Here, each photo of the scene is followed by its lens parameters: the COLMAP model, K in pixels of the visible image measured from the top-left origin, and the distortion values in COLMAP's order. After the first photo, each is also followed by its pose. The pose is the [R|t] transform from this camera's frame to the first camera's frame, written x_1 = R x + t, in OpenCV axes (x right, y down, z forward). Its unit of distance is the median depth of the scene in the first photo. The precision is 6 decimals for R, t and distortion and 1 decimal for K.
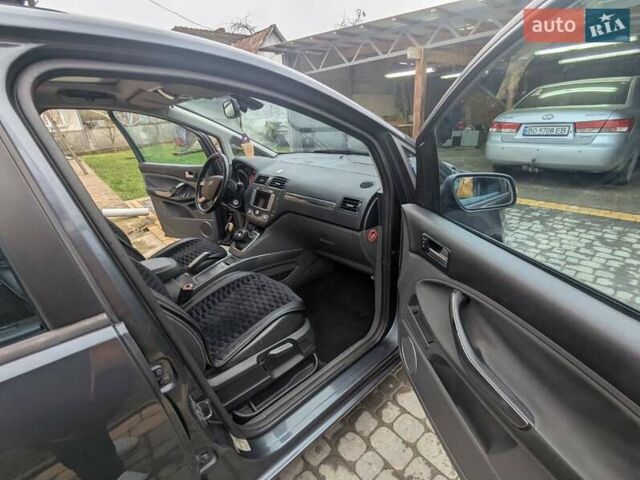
lens RADIAL K [[303.4, 0, 319.6], [0, 303.4, 241.0], [0, 0, 1]] dist [-0.000958, 0.001572]
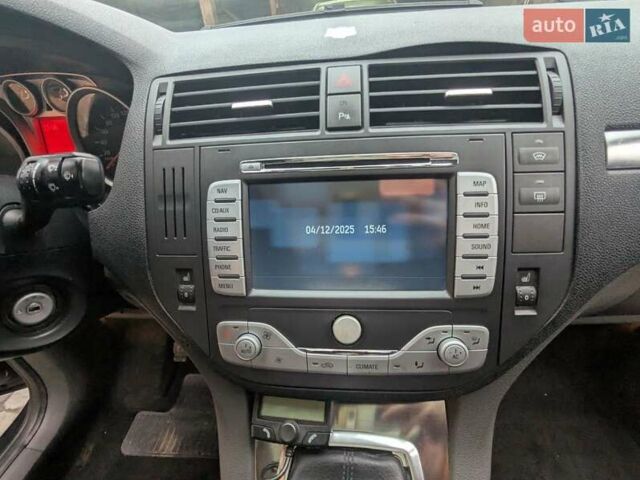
lens RADIAL K [[303.4, 0, 318.5], [0, 303.4, 239.3], [0, 0, 1]] dist [-0.000958, 0.001572]
pose [[0.710391, -0.370821, 0.598195, -0.277471], [0.288737, 0.928675, 0.232795, -0.166429], [-0.641854, 0.007345, 0.766792, 0.873740]]
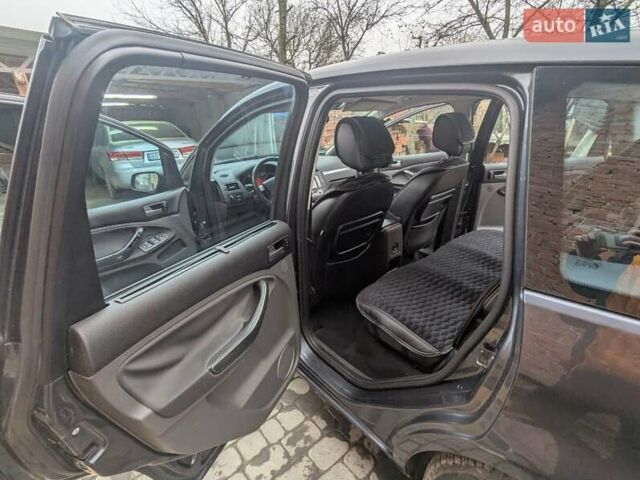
lens RADIAL K [[303.4, 0, 317.4], [0, 303.4, 239.3], [0, 0, 1]] dist [-0.000958, 0.001572]
pose [[0.009479, -0.301582, 0.953393, -1.578679], [0.431199, 0.861468, 0.268216, -0.265980], [-0.902207, 0.408559, 0.138208, 0.851258]]
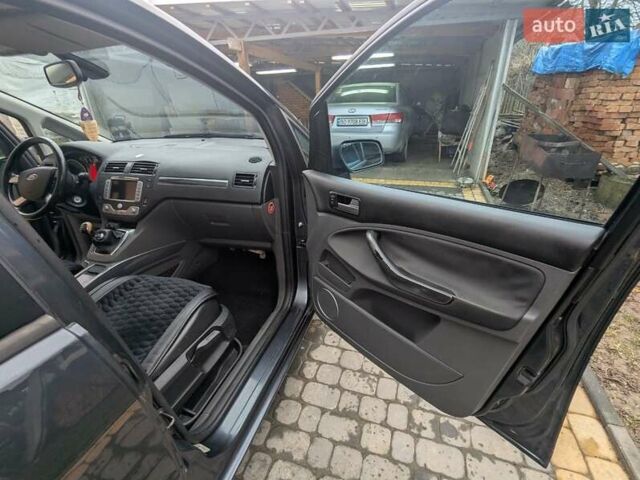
lens RADIAL K [[303.4, 0, 318.9], [0, 303.4, 239.7], [0, 0, 1]] dist [-0.000958, 0.001572]
pose [[0.853401, -0.180940, 0.488843, -0.159148], [0.177192, 0.982672, 0.054392, 0.045954], [-0.490214, 0.040201, 0.870674, 0.013949]]
